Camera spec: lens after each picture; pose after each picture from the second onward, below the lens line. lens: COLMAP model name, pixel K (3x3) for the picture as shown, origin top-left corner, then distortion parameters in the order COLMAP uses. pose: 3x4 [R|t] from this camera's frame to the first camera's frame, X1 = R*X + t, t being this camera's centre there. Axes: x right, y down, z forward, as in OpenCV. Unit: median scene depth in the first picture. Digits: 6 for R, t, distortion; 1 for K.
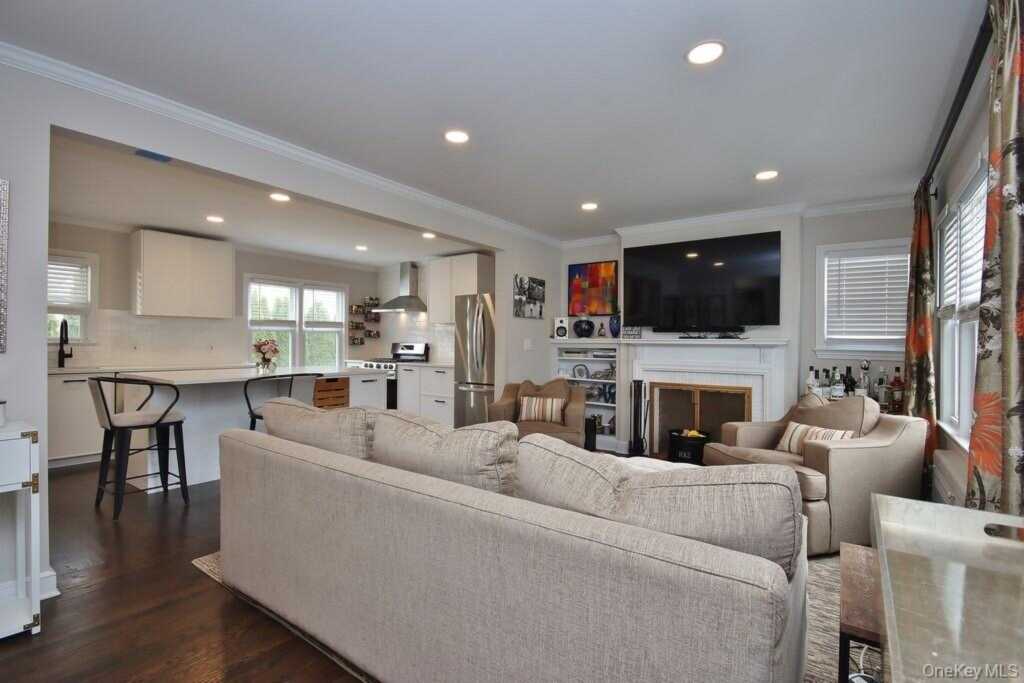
lens RADIAL K [[471.6, 0, 512.3], [0, 471.6, 341.8], [0, 0, 1]] dist [0.009345, -0.009269]
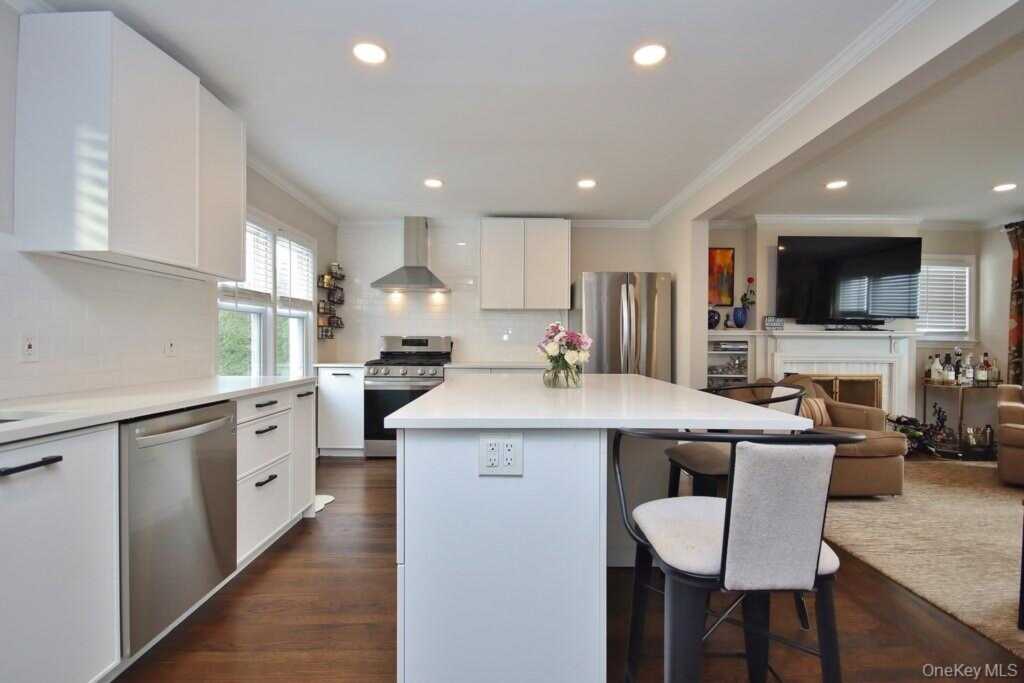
lens RADIAL K [[471.6, 0, 513.6], [0, 471.6, 343.3], [0, 0, 1]] dist [0.009345, -0.009269]
pose [[0.805527, -0.007737, 0.592509, -0.694722], [0.000891, 0.999929, 0.011846, 0.006781], [-0.592559, -0.009015, 0.805477, 0.495649]]
